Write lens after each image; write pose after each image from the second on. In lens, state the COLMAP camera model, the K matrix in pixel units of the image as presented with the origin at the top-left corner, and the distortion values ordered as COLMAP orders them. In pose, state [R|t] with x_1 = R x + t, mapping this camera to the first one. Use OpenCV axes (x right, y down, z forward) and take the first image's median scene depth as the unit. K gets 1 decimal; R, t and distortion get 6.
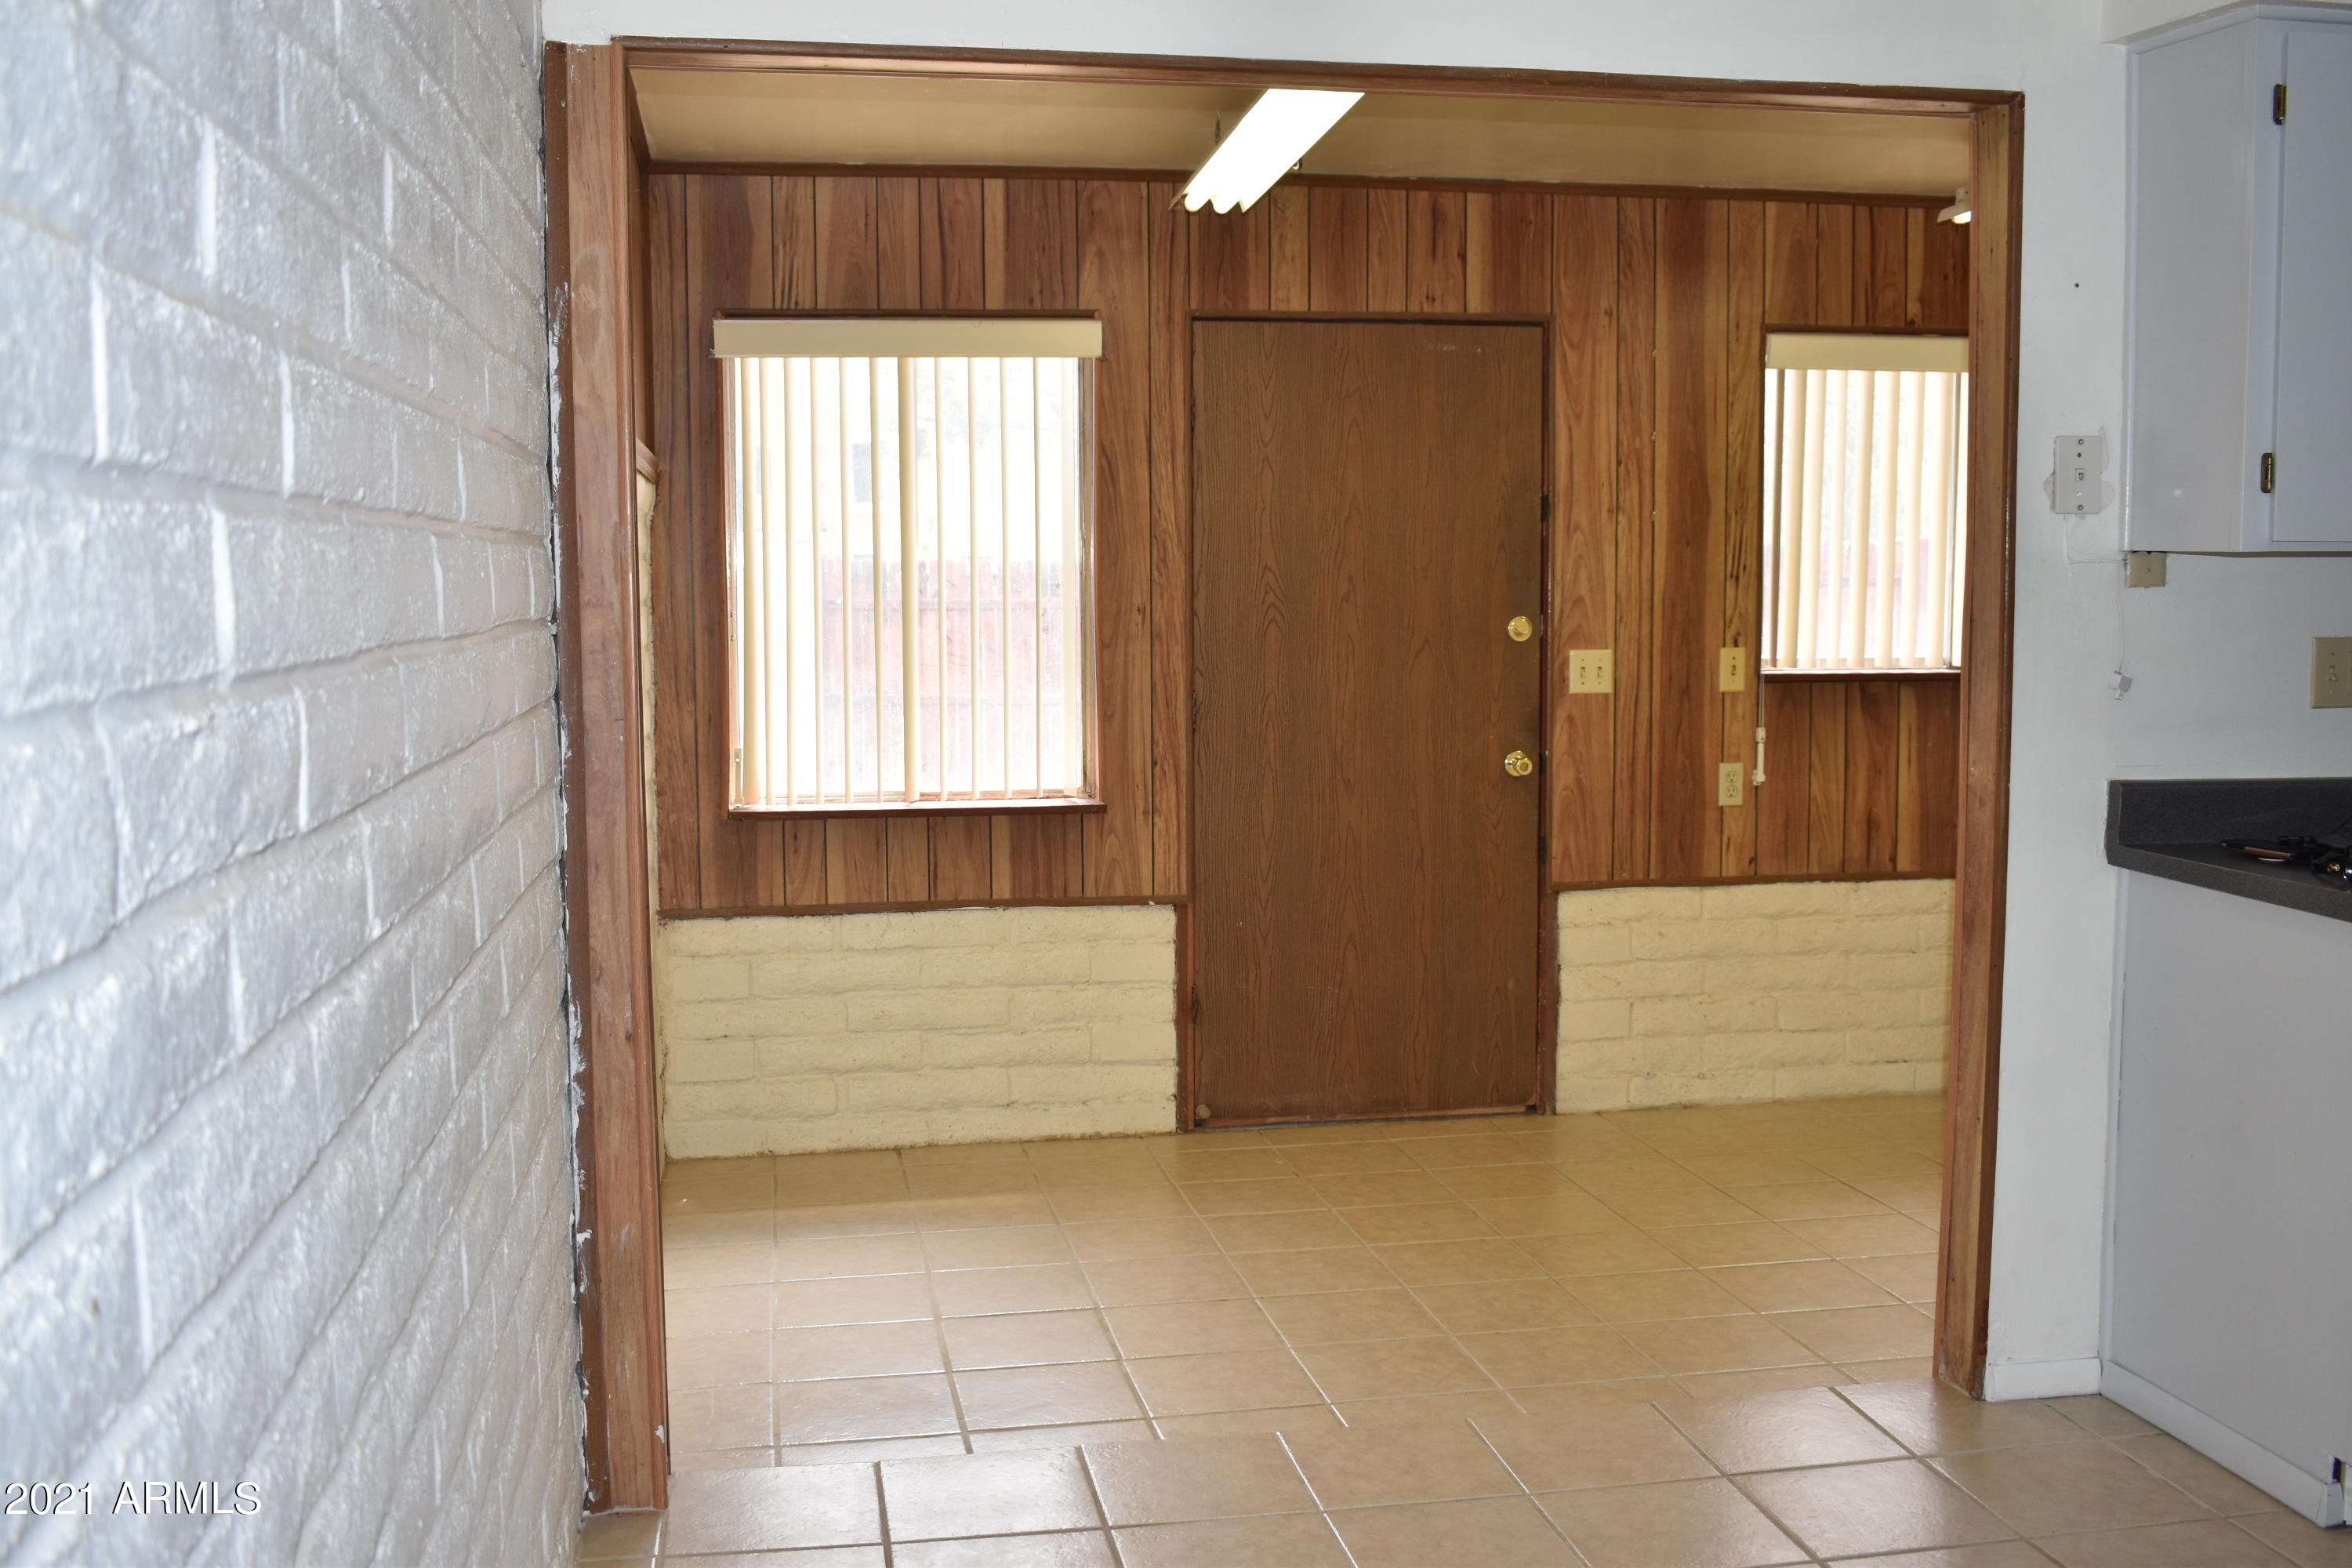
lens RADIAL K [[2313.5, 0, 1176.0], [0, 2313.5, 784.0], [0, 0, 1]] dist [-0.011759, -0.001119]
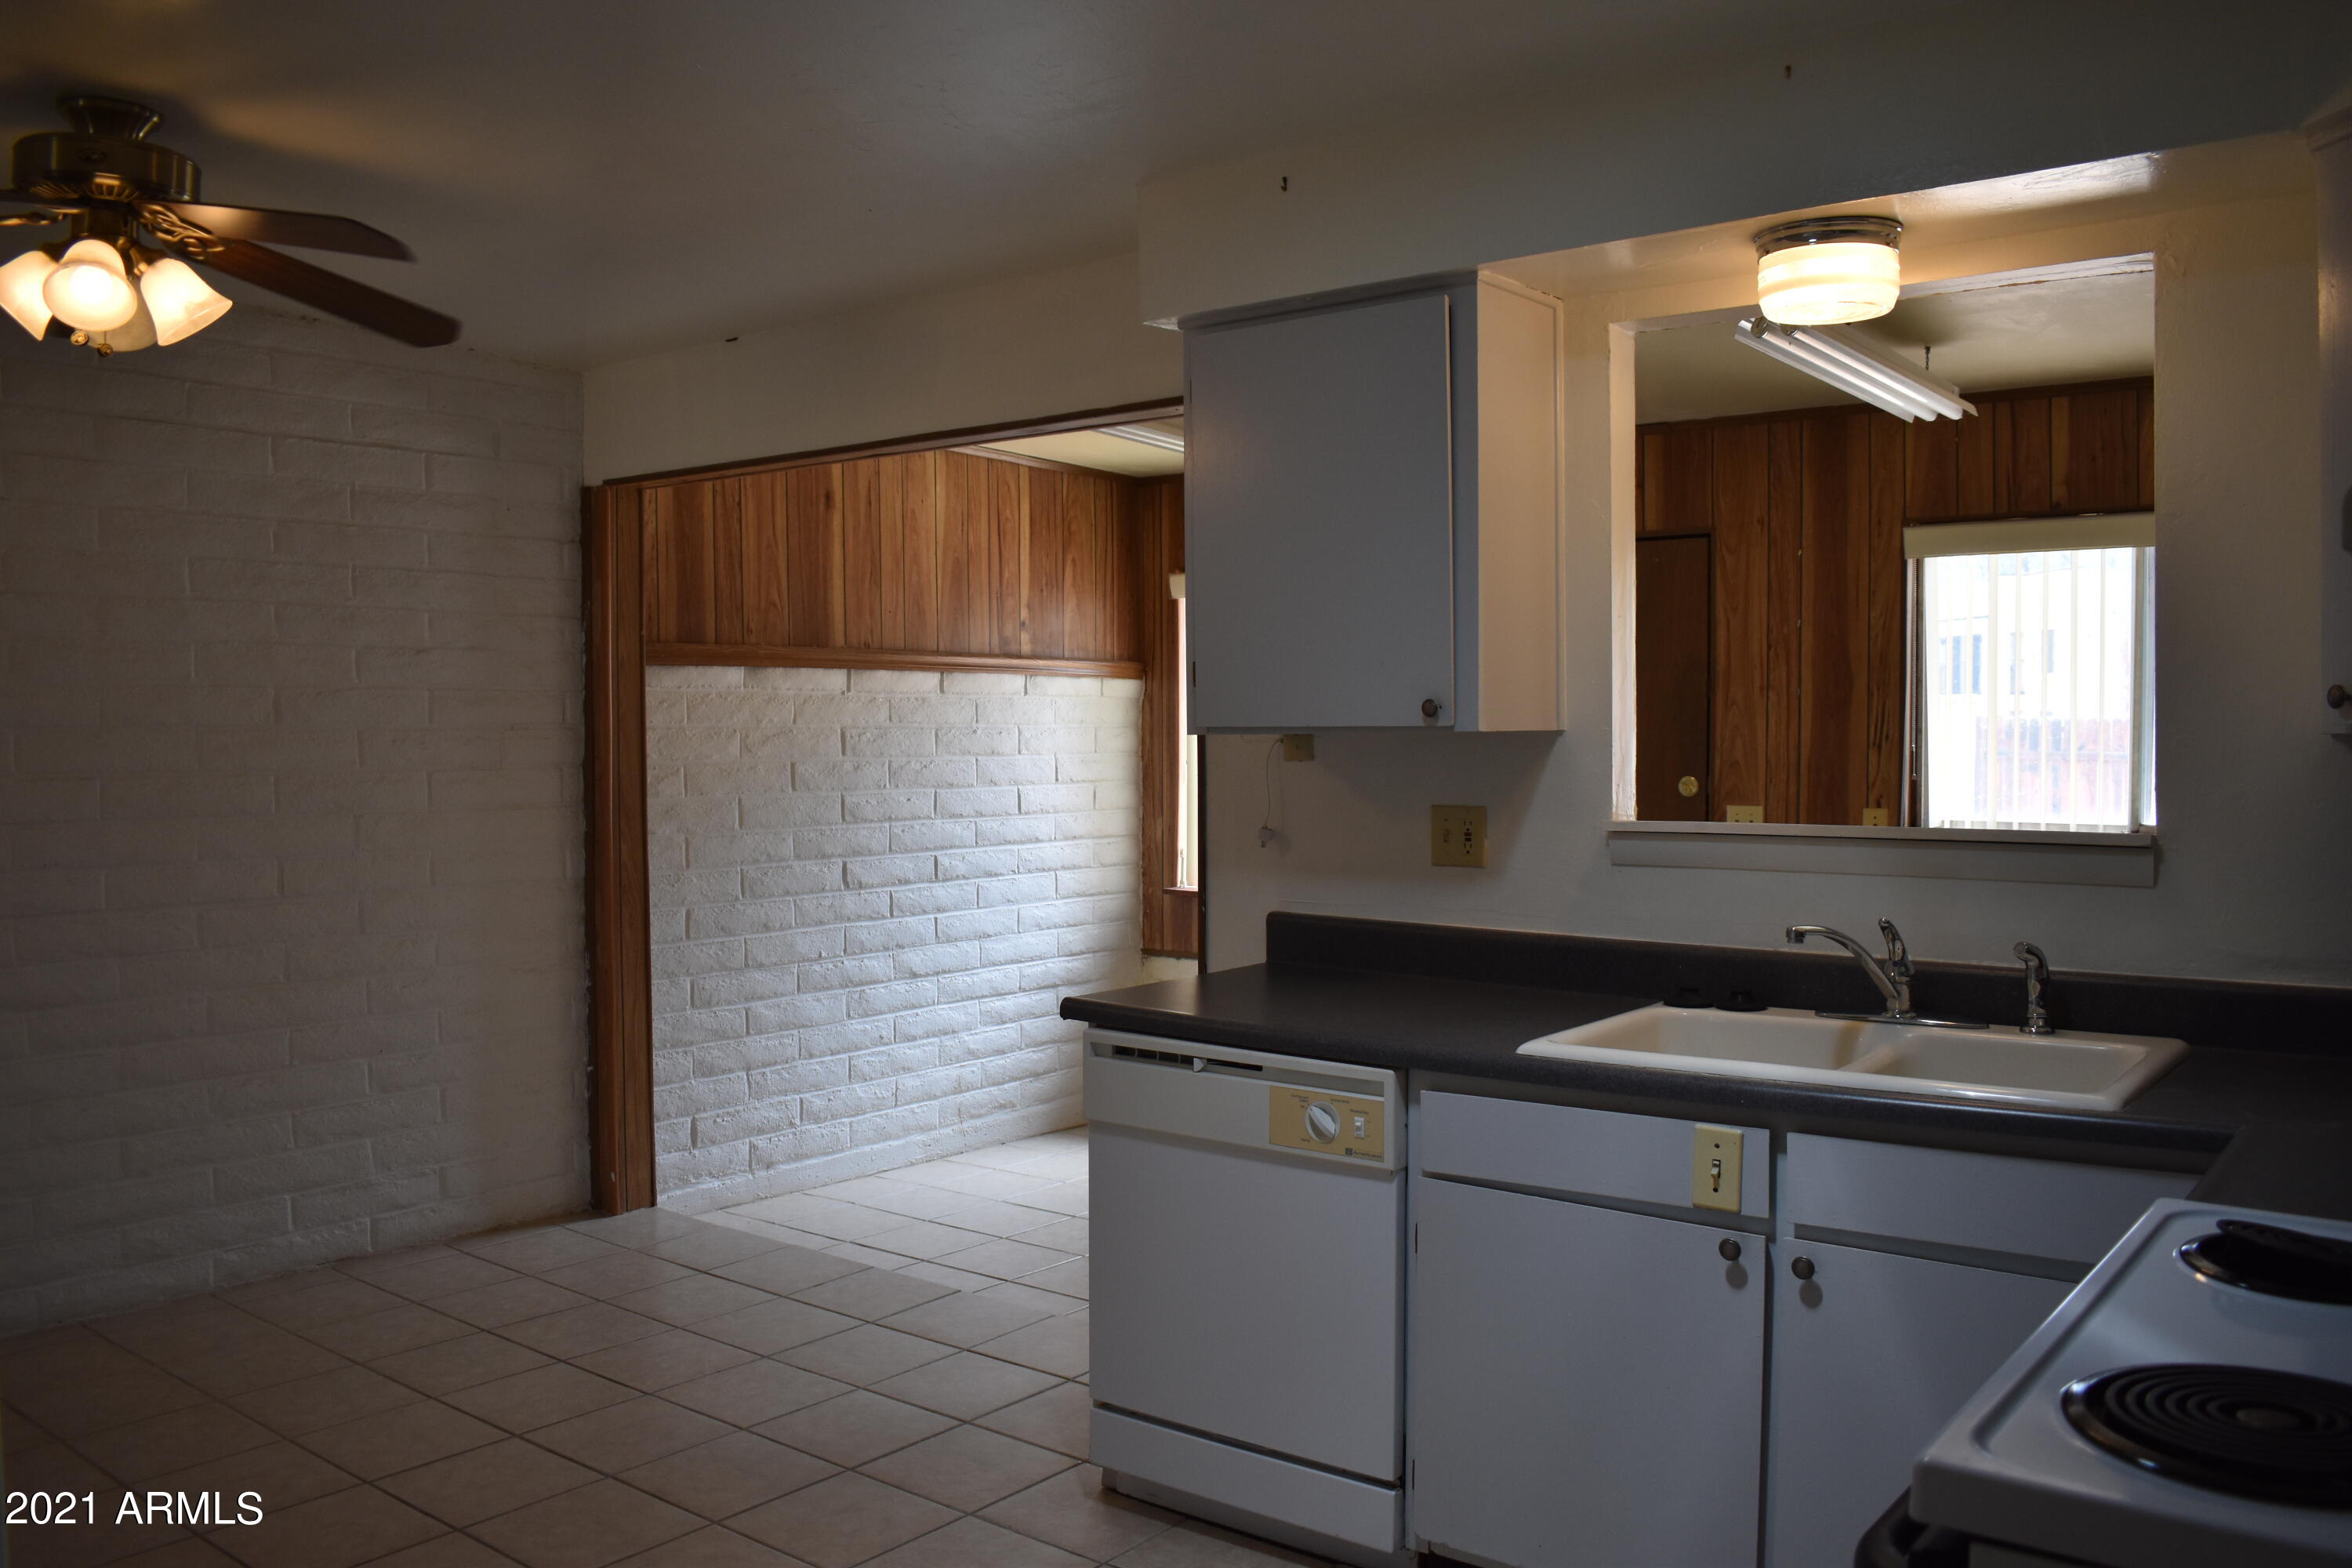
lens RADIAL K [[1856.6, 0, 1176.0], [0, 1856.6, 784.0], [0, 0, 1]] dist [-0.004969, -0.001227]
pose [[0.667301, 0.026773, -0.744307, 0.690861], [-0.069038, 0.997275, -0.026023, -0.024624], [0.741582, 0.068751, 0.667330, 0.154555]]
